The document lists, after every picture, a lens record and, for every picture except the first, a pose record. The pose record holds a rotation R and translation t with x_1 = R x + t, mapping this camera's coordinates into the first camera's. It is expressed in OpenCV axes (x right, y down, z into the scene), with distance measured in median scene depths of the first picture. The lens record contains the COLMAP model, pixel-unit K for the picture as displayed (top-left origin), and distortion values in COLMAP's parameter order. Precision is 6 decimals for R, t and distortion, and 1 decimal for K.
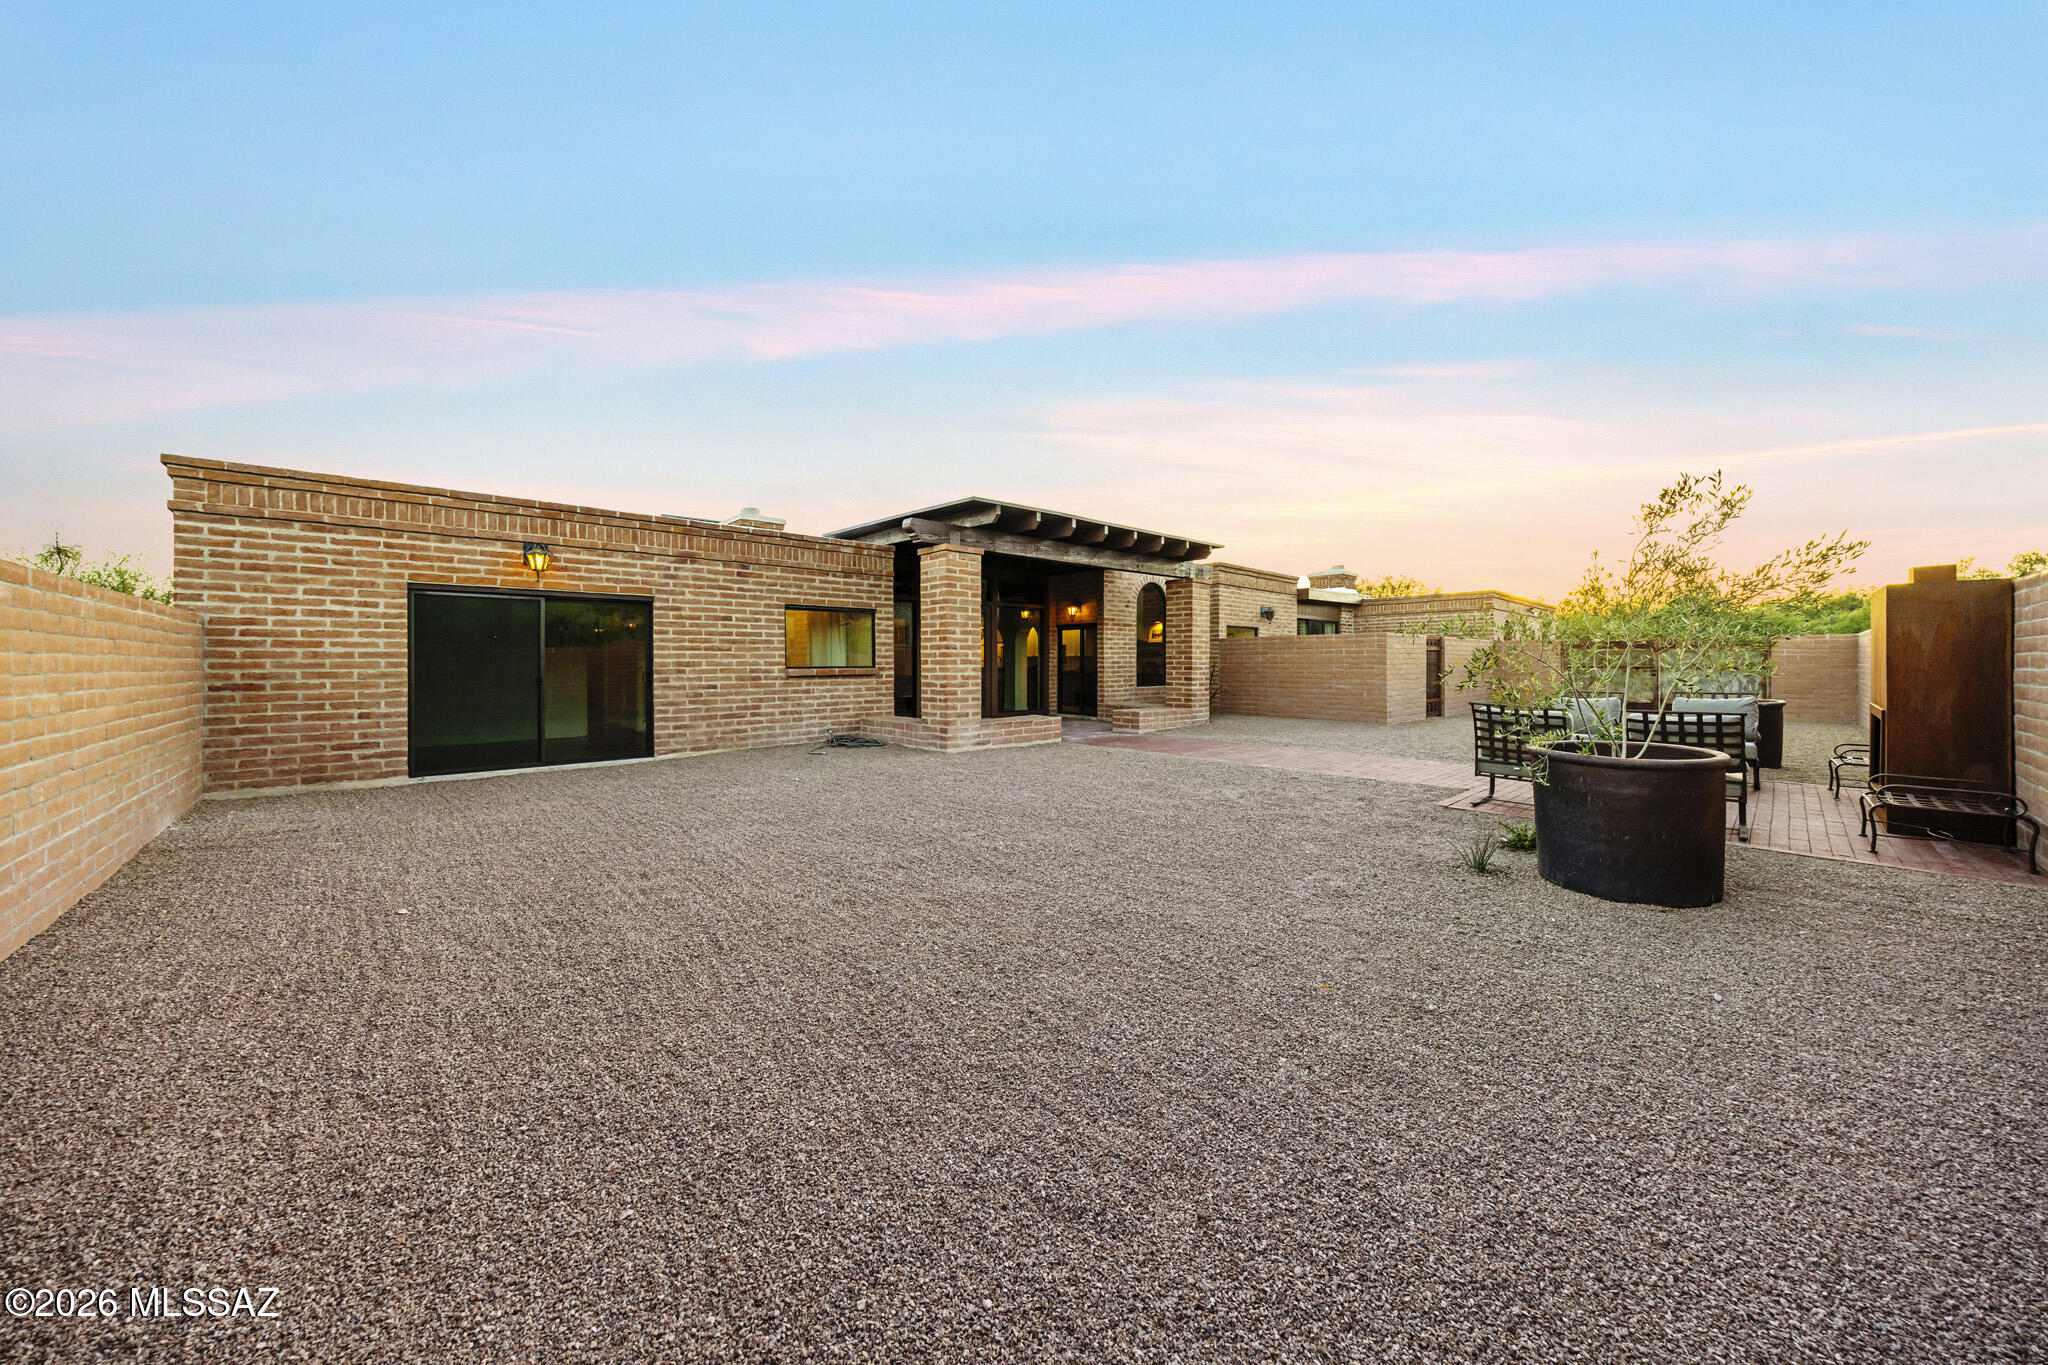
lens RADIAL K [[708.8, 0, 1024.4], [0, 708.8, 670.2], [0, 0, 1]] dist [0.000463, -0.000007]
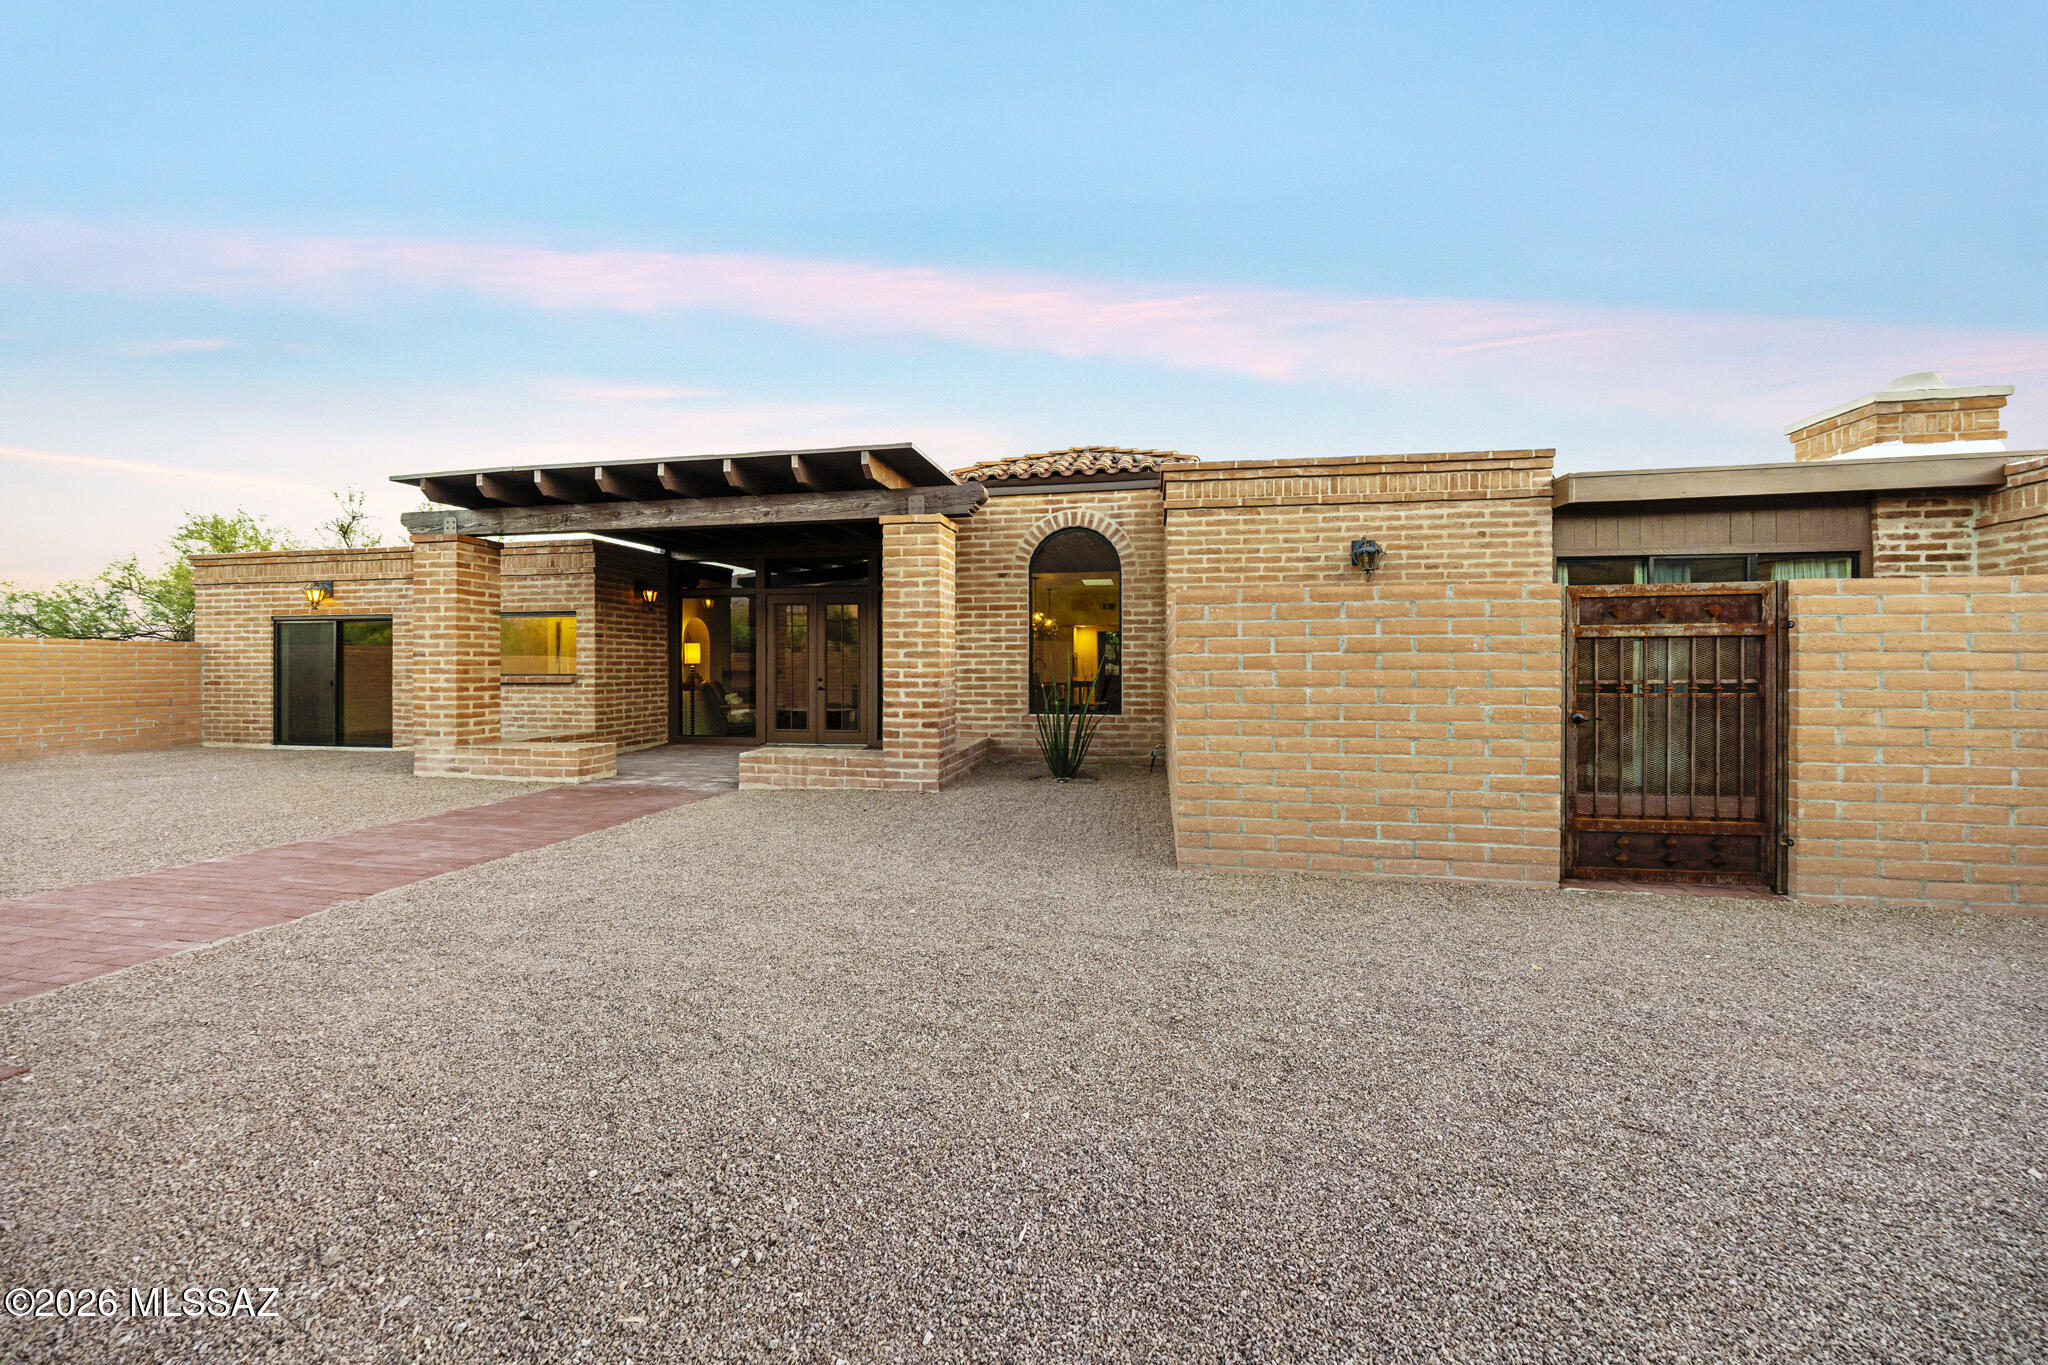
lens RADIAL K [[744.8, 0, 1024.7], [0, 744.8, 670.8], [0, 0, 1]] dist [-0.007806, -0.000038]
pose [[0.593975, 0.010375, -0.804416, 1.039556], [-0.008805, 0.999941, 0.006396, -0.023790], [0.804435, 0.003284, 0.594031, 1.034652]]
